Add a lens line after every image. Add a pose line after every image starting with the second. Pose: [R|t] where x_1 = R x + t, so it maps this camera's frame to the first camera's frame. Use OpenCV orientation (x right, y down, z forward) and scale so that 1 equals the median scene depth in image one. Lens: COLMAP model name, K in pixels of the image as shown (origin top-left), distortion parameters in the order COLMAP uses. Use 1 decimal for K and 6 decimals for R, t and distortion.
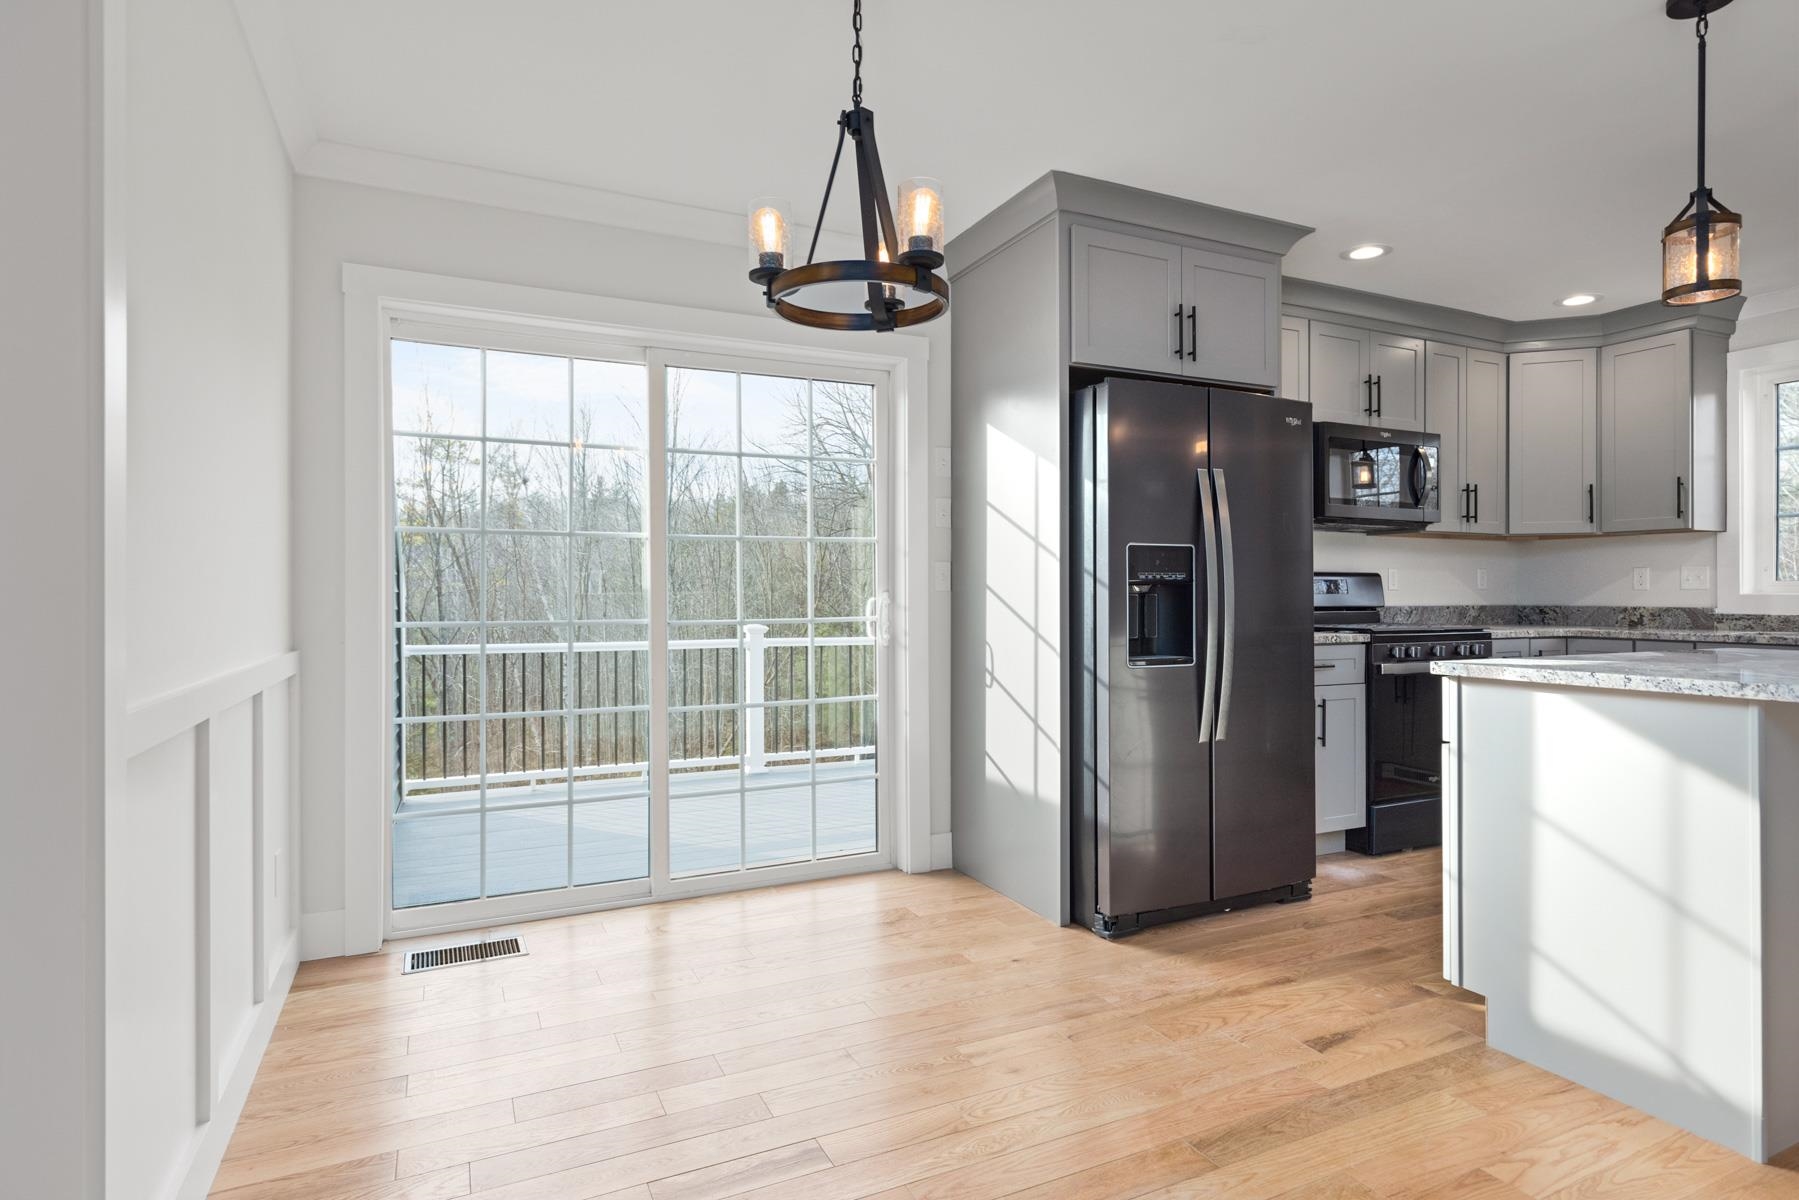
lens RADIAL K [[950.0, 0, 915.0], [0, 950.0, 590.5], [0, 0, 1]] dist [0.001511, 0.000684]
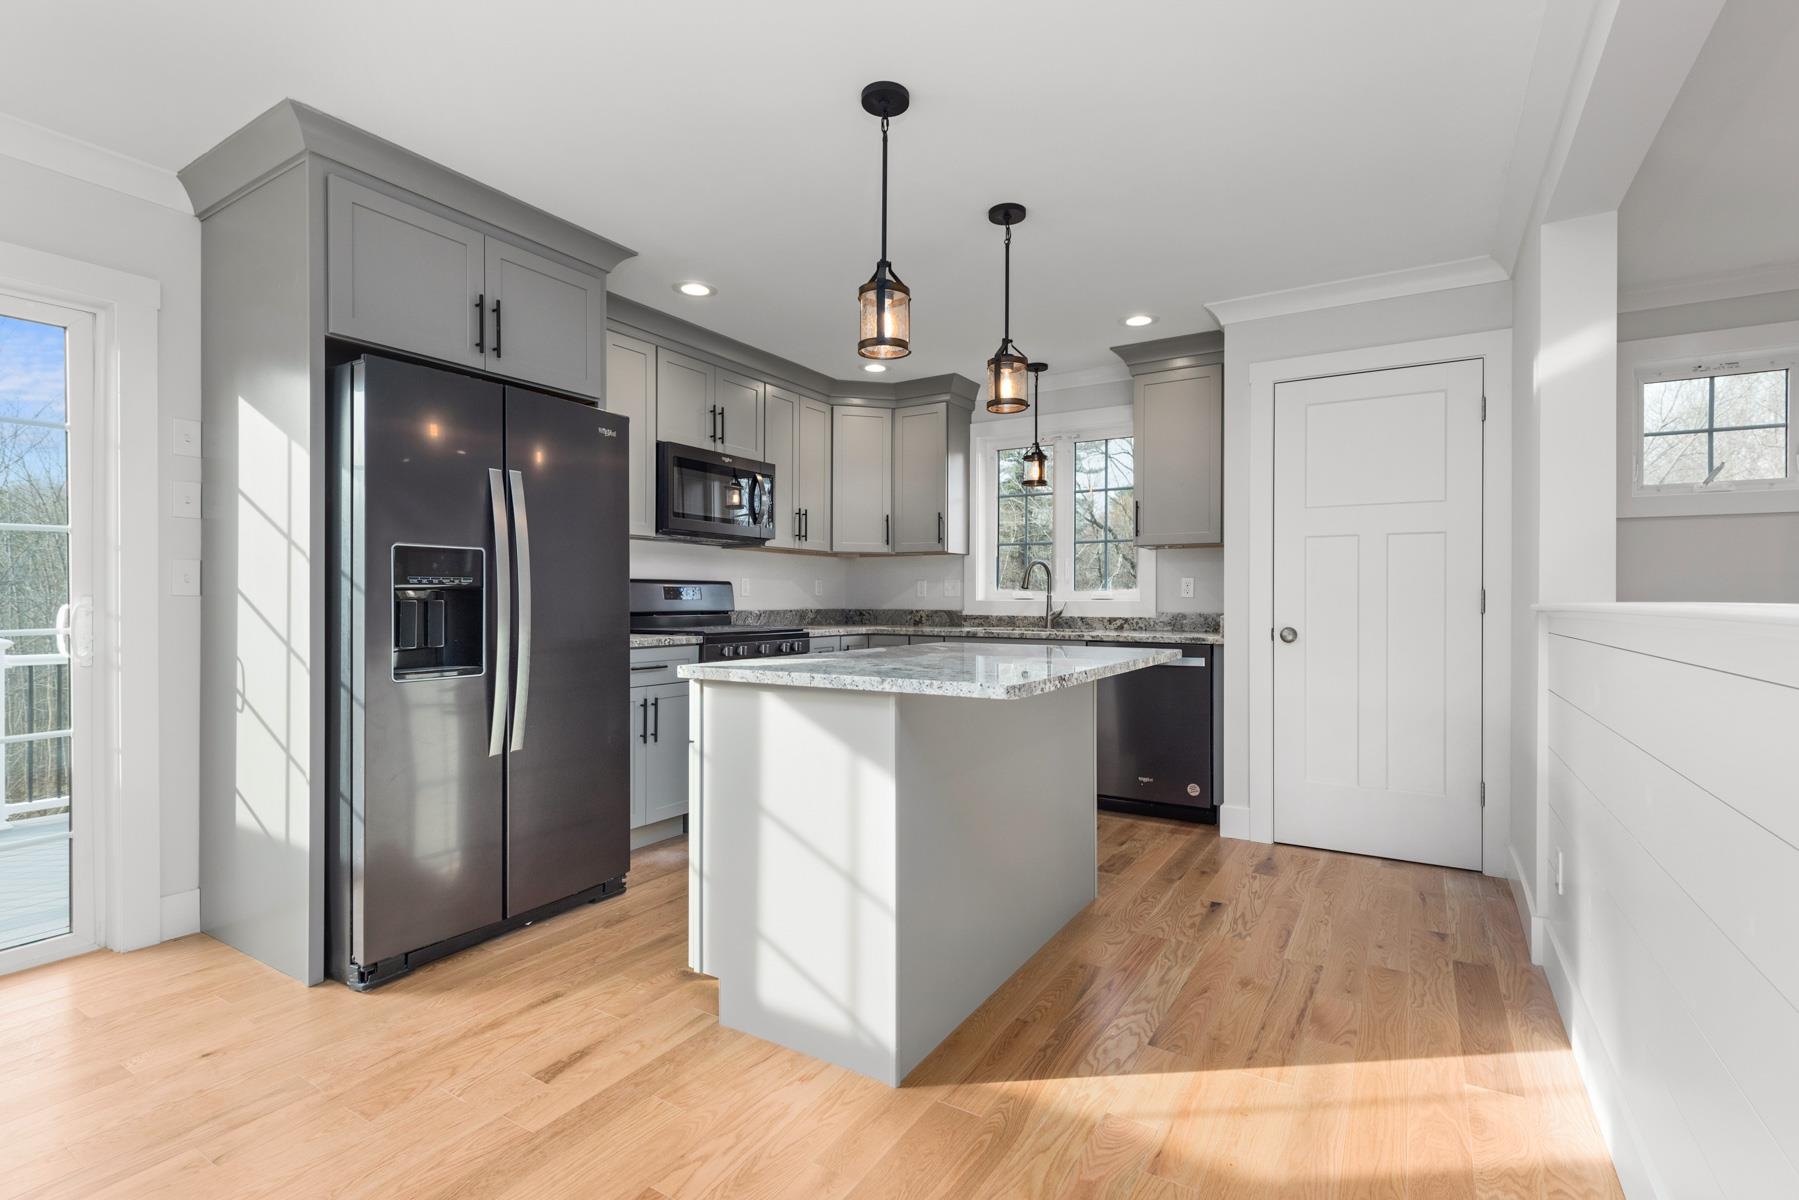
lens RADIAL K [[816.5, 0, 904.9], [0, 816.5, 599.2], [0, 0, 1]] dist [0.011296, -0.002377]
pose [[0.843399, 0.001606, 0.537285, 0.195282], [-0.003587, 0.999990, 0.002641, -0.001070], [-0.537275, -0.004154, 0.843397, 0.079824]]
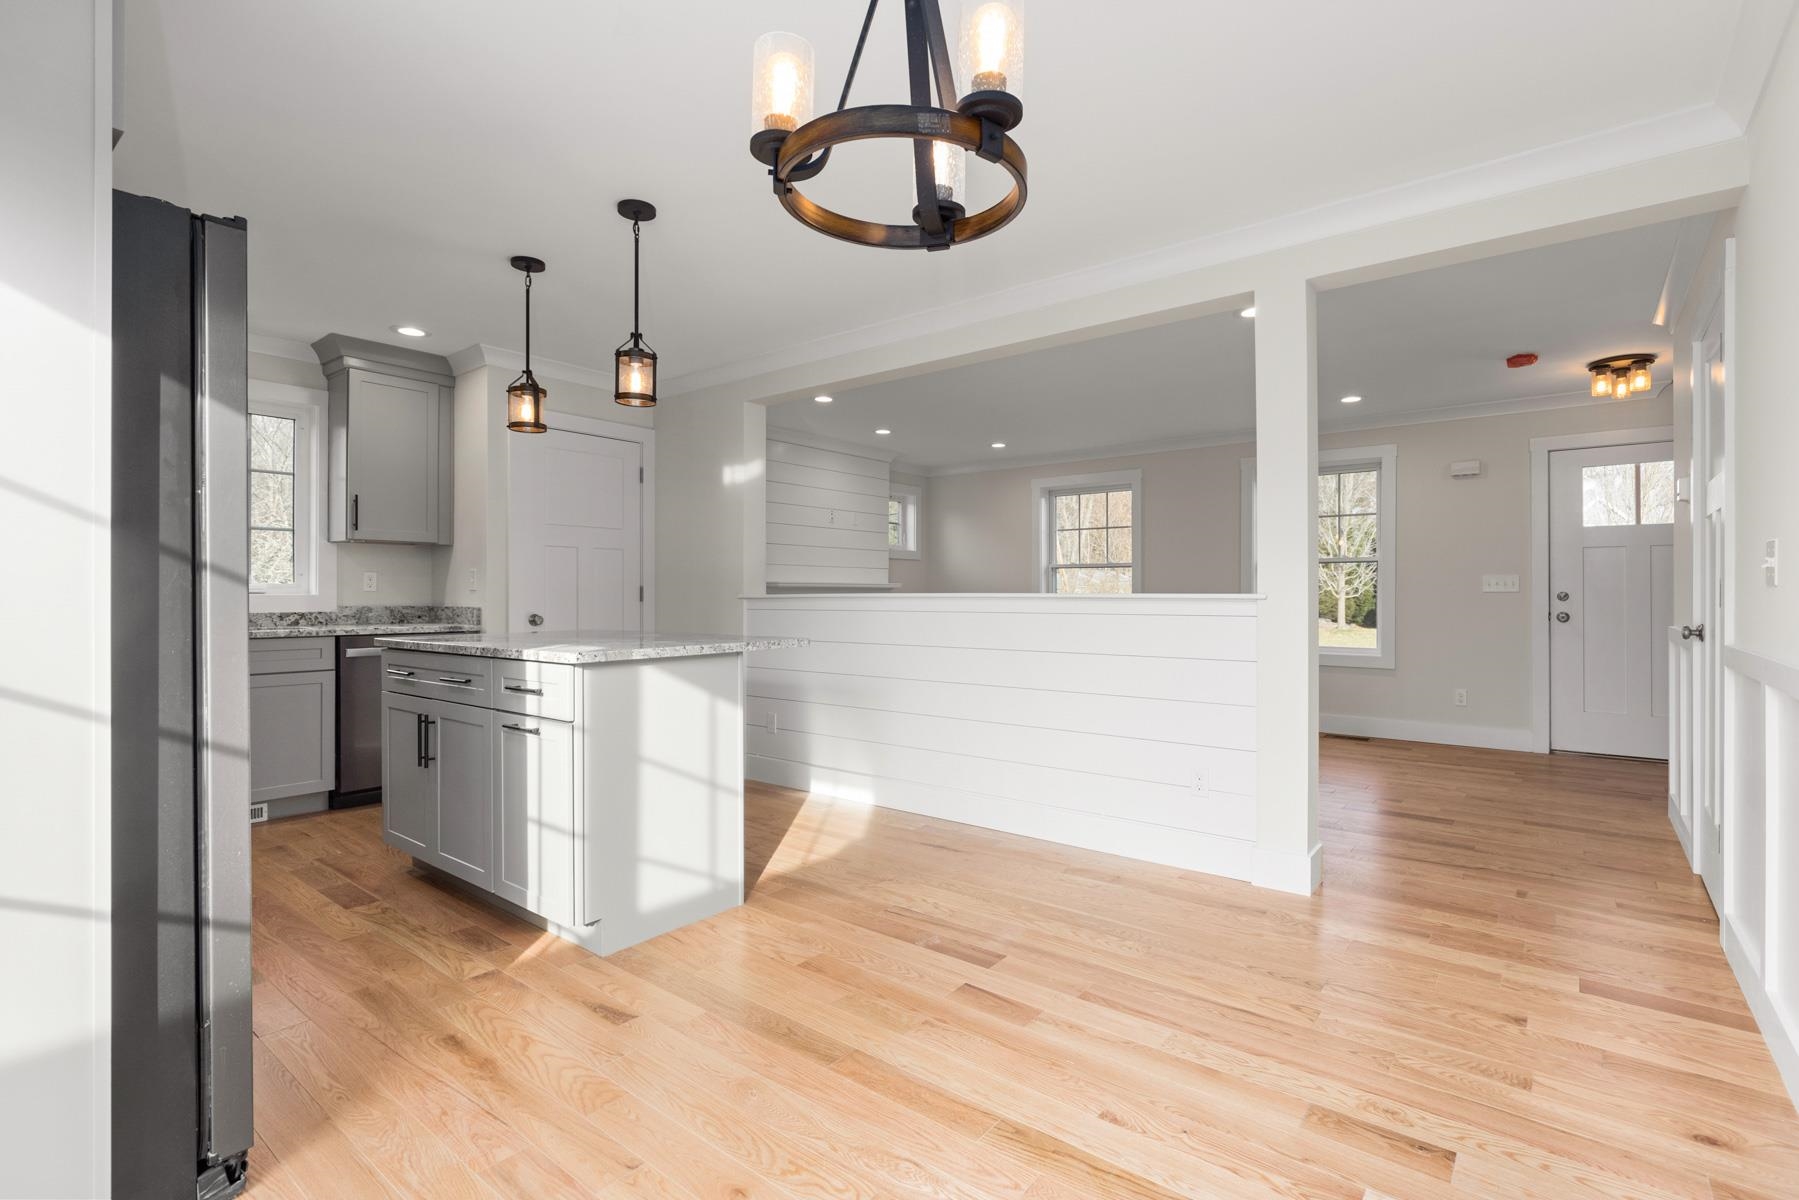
lens RADIAL K [[843.5, 0, 909.4], [0, 843.5, 584.4], [0, 0, 1]] dist [0.002259, -0.001831]
pose [[-0.432731, 0.012570, 0.901435, -0.391271], [-0.000176, 0.999902, -0.014027, 0.006493], [-0.901523, -0.006228, -0.432686, 0.775037]]
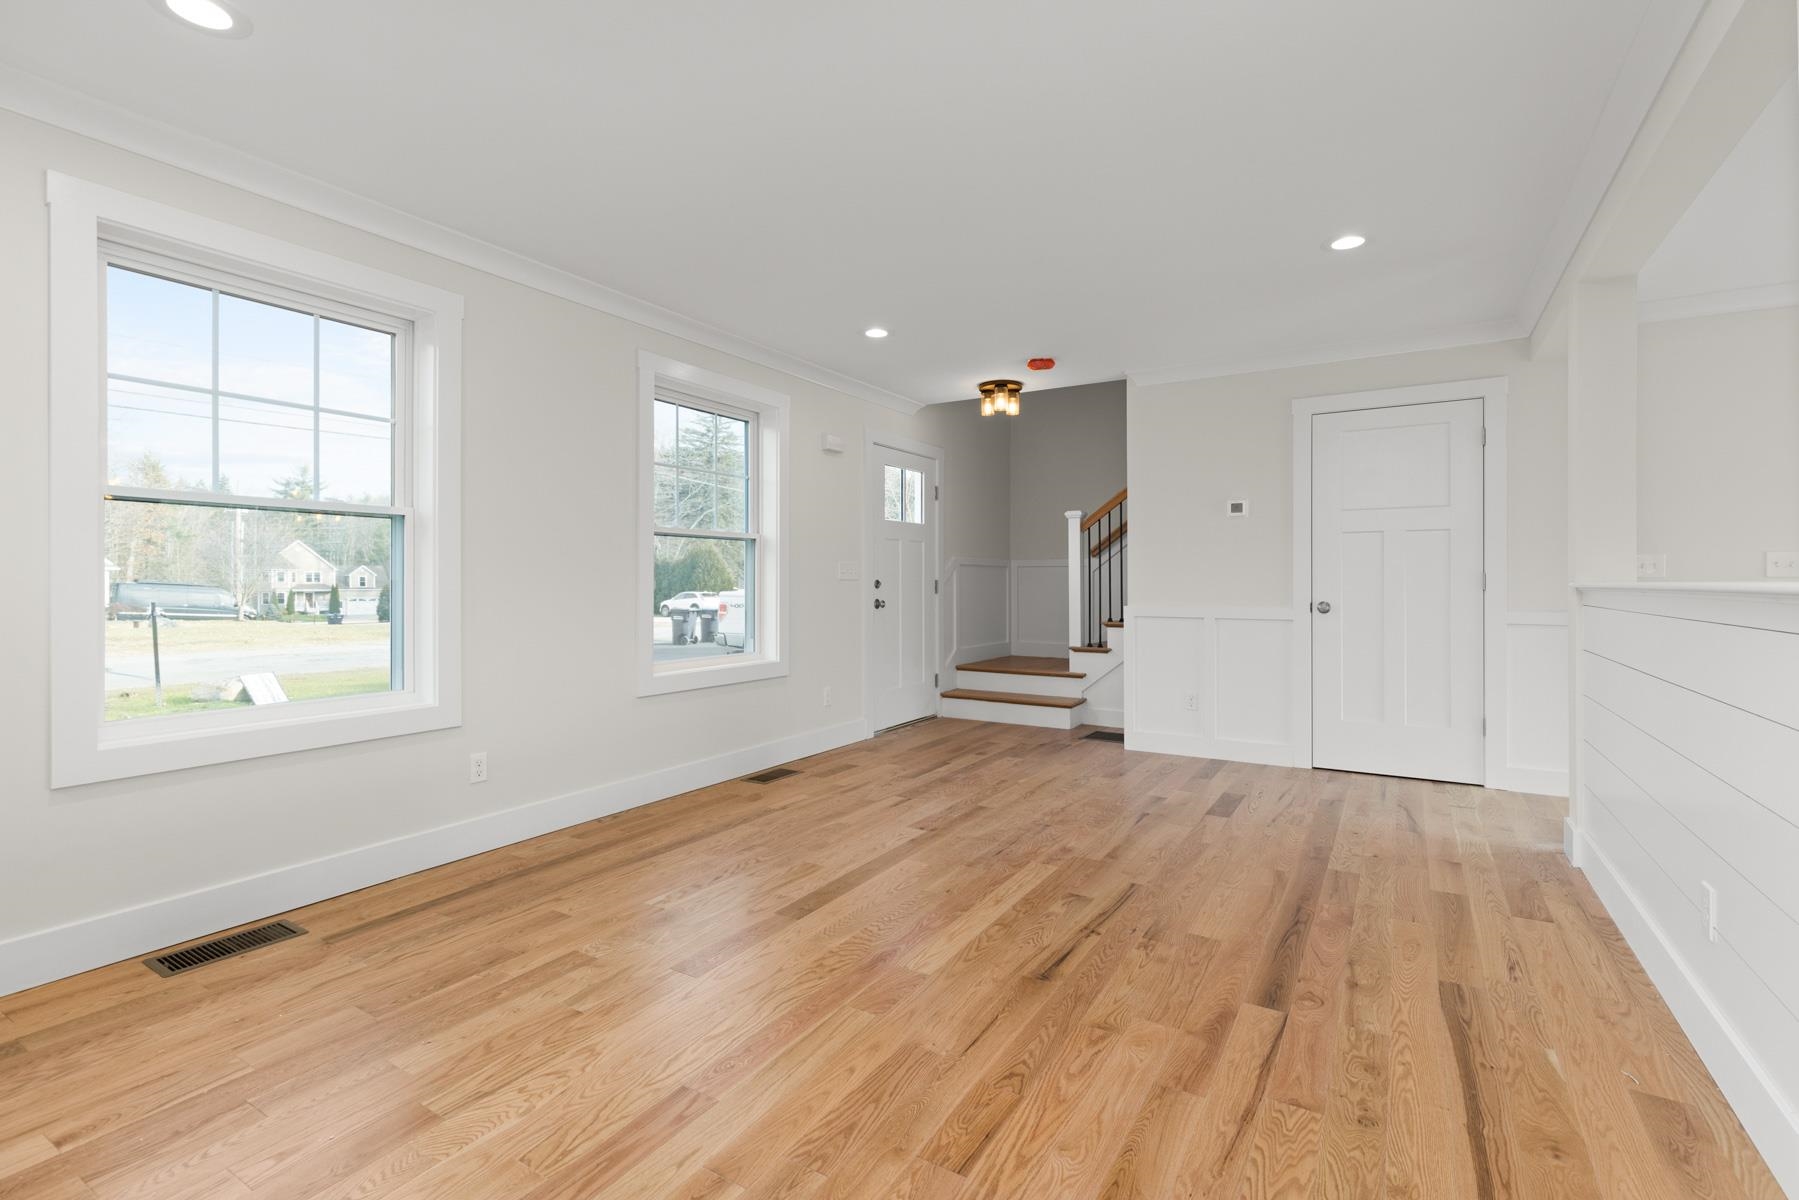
lens RADIAL K [[816.5, 0, 917.3], [0, 816.5, 584.8], [0, 0, 1]] dist [0.011296, -0.002377]
pose [[-0.833899, 0.003367, -0.551907, 1.462423], [0.001251, 0.999990, 0.004211, -0.000582], [0.551916, 0.002821, -0.833895, 0.331036]]
